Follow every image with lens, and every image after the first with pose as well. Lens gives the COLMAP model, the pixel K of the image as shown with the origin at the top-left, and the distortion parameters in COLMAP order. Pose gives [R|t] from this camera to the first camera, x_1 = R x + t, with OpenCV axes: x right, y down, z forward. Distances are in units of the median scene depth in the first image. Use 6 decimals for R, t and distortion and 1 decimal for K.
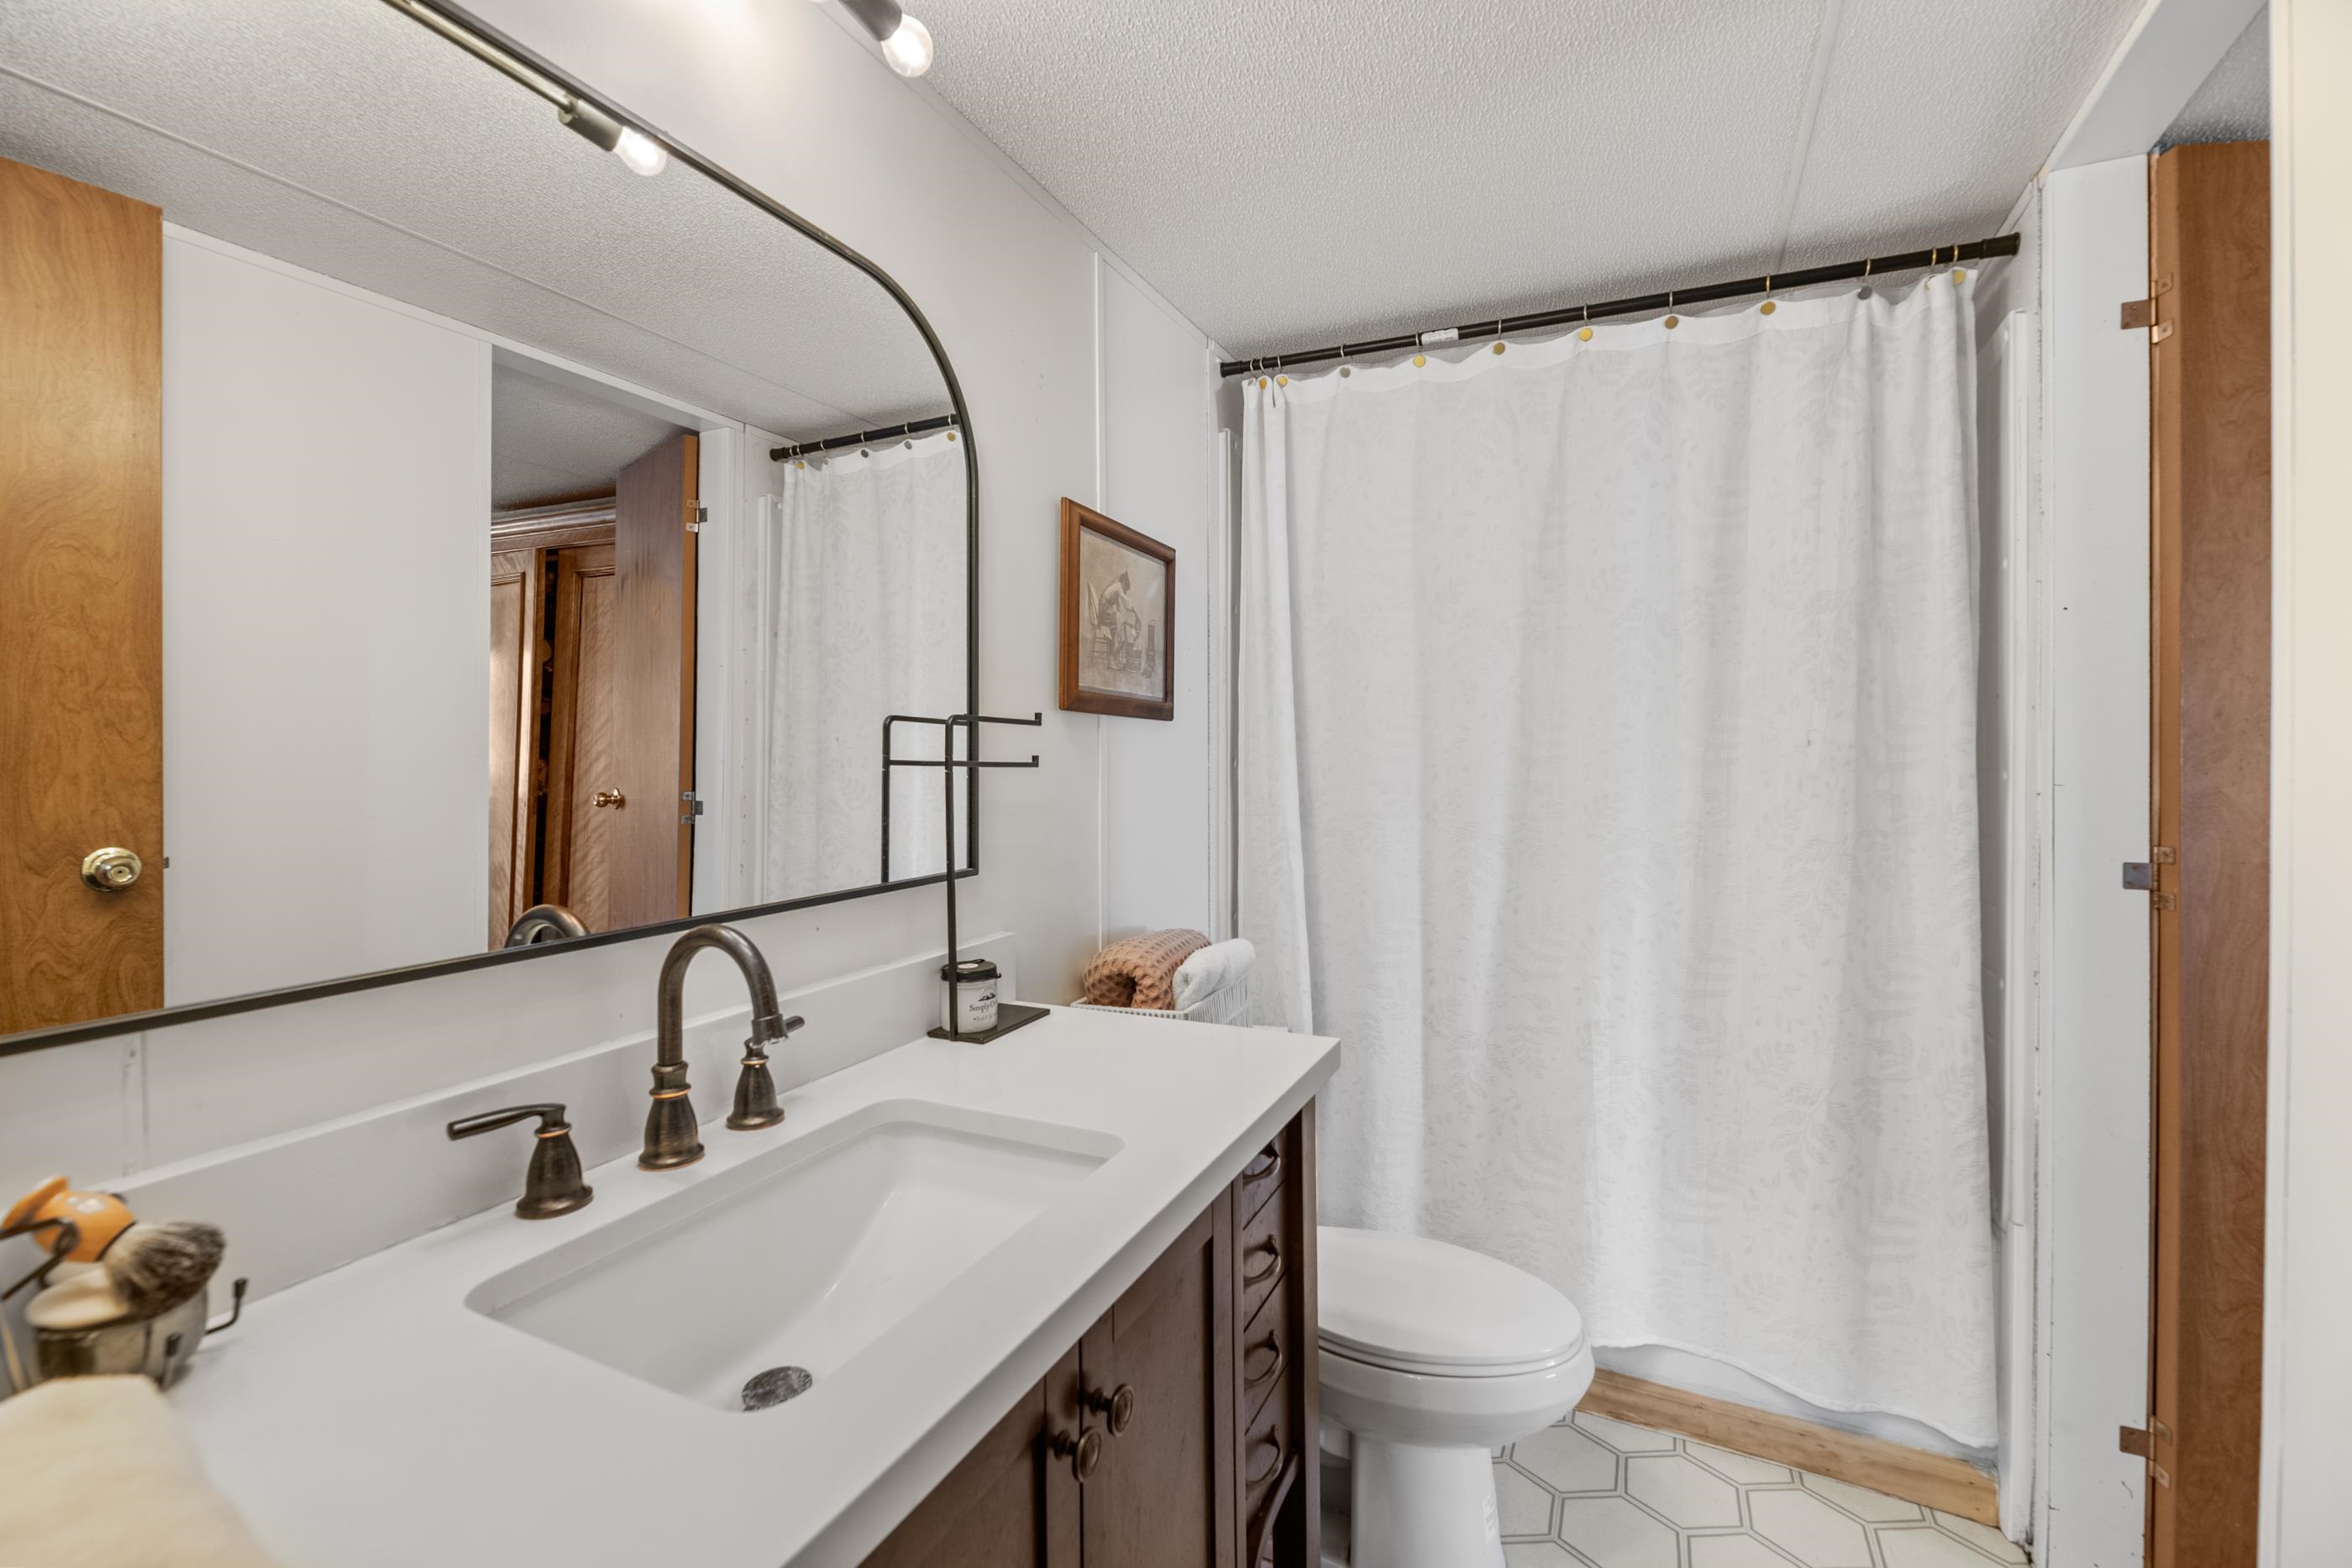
lens RADIAL K [[1020.6, 0, 1118.9], [0, 1020.6, 763.1], [0, 0, 1]] dist [-0.004393, -0.001595]
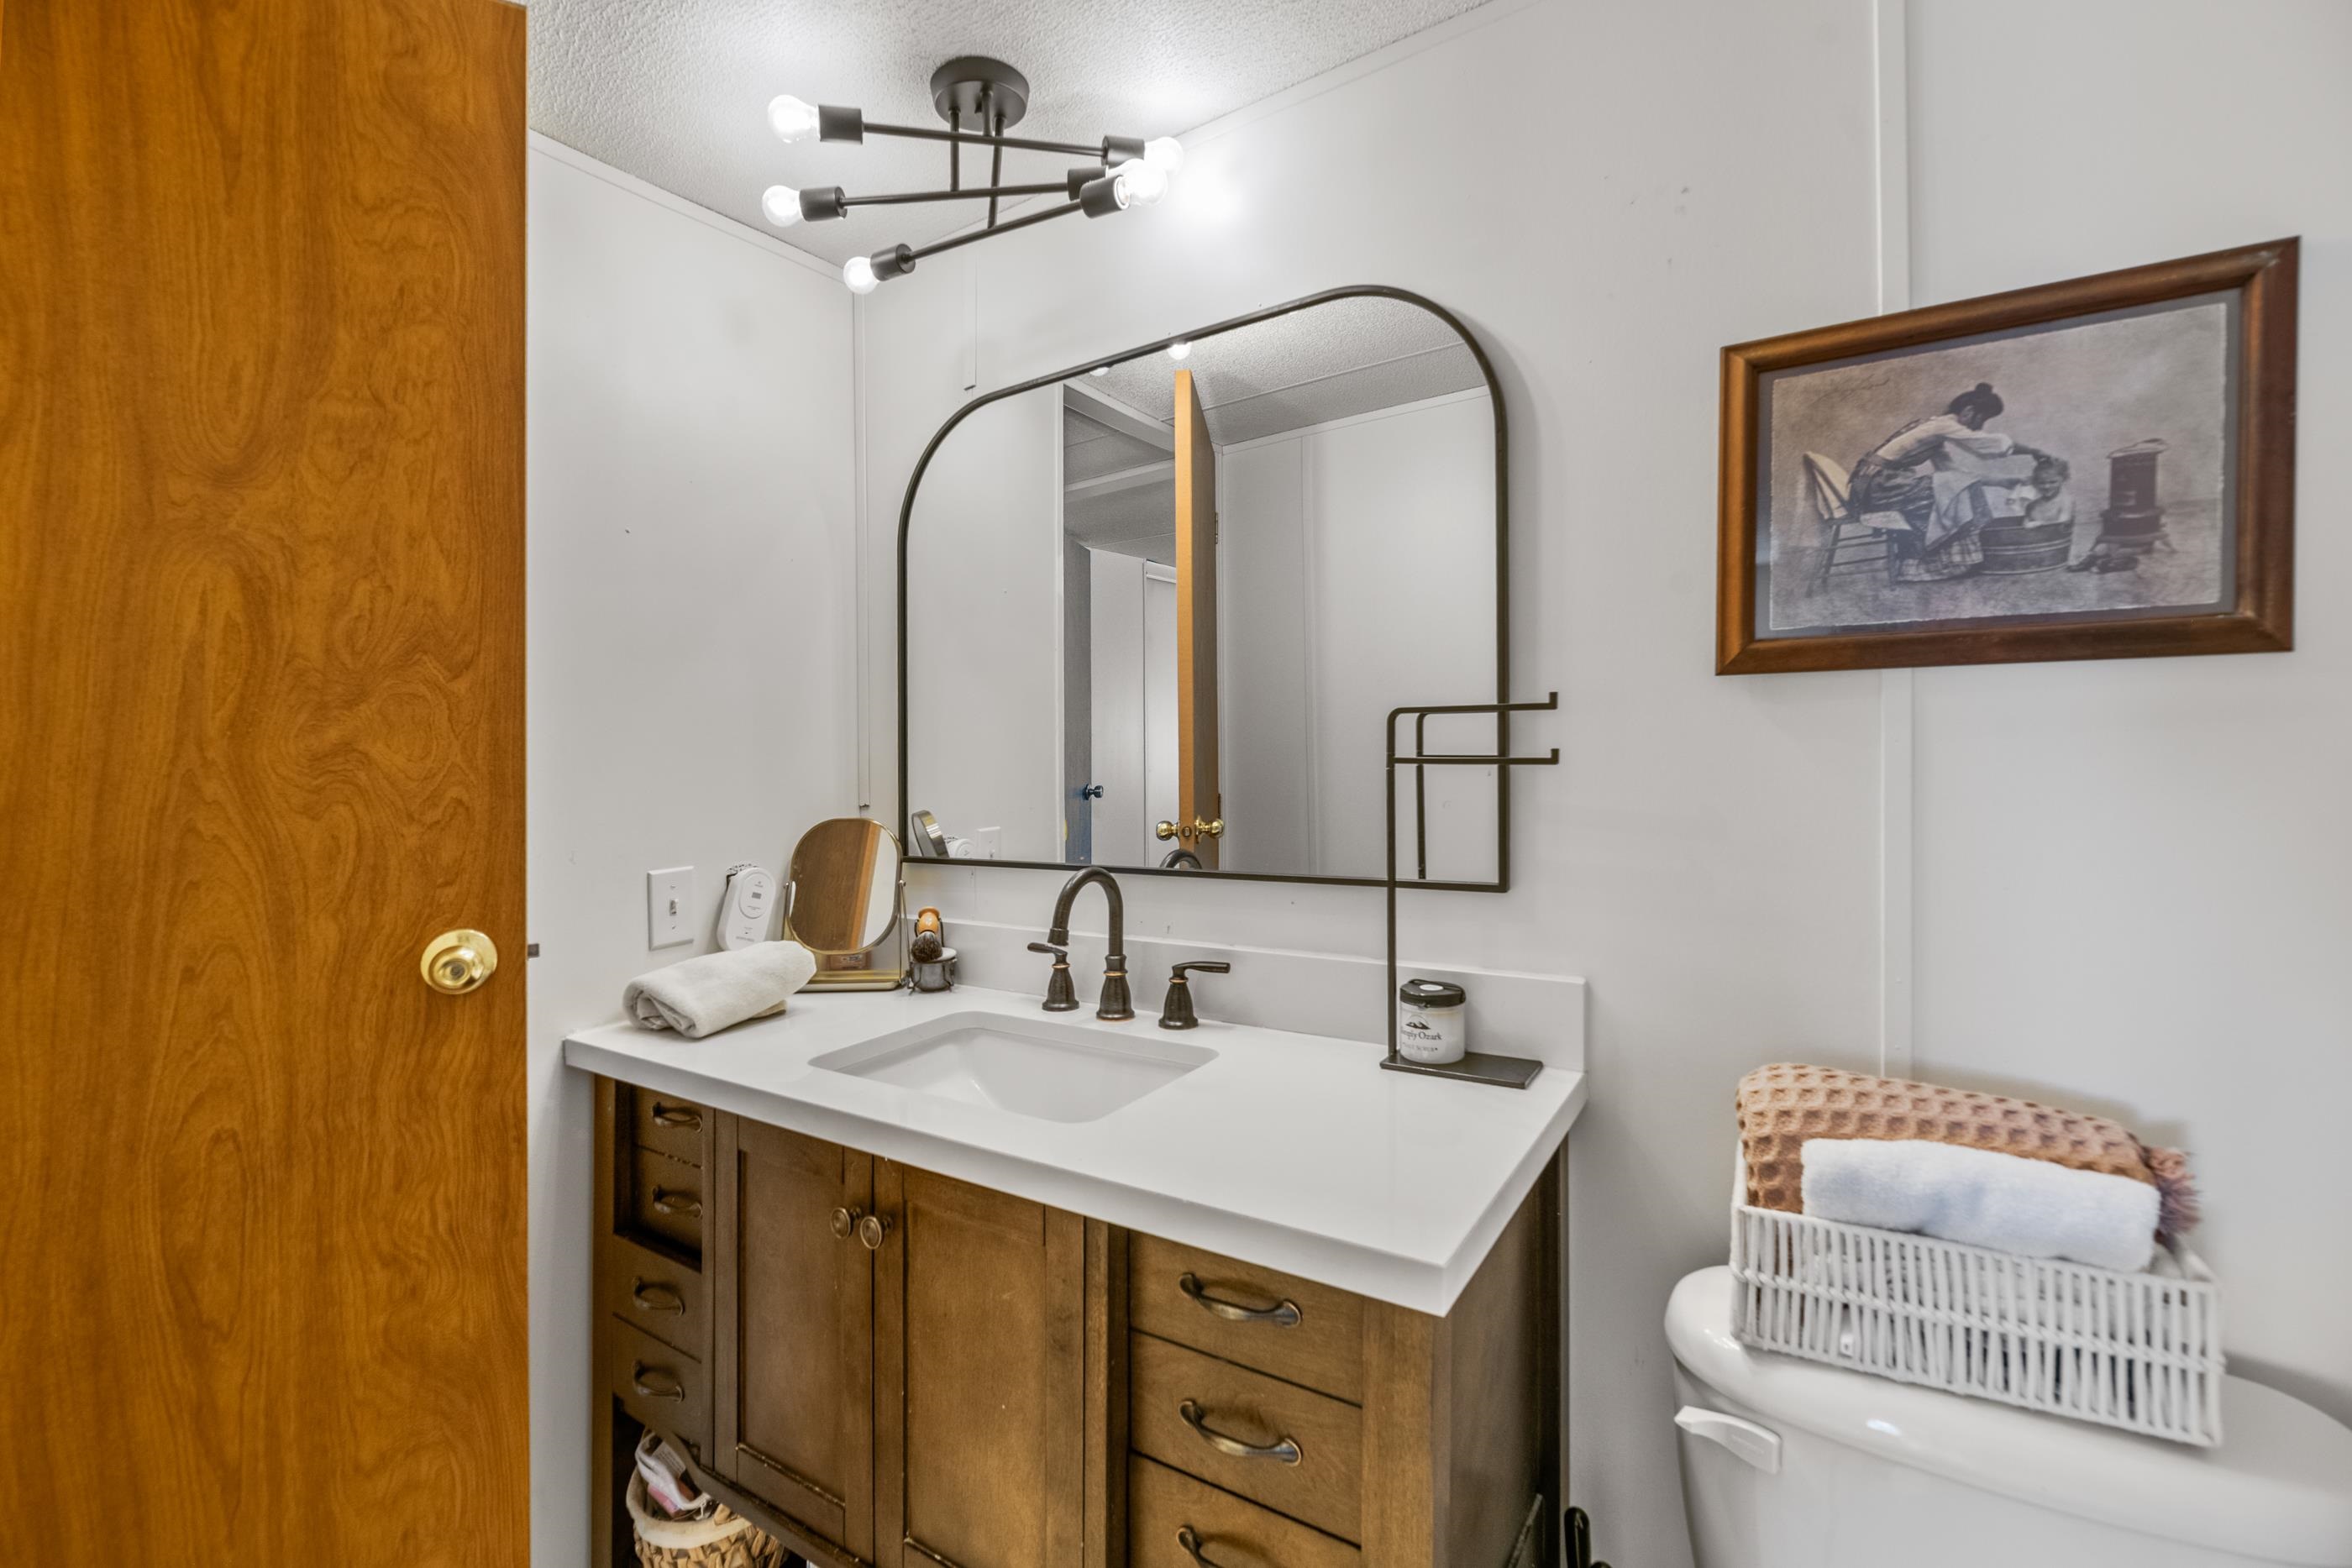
lens RADIAL K [[1027.8, 0, 1166.0], [0, 1027.8, 749.1], [0, 0, 1]] dist [-0.001146, -0.001242]
pose [[-0.101939, -0.008173, -0.994757, 0.600317], [0.014630, 0.999846, -0.009714, -0.003487], [0.994683, -0.015543, -0.101803, 0.674321]]
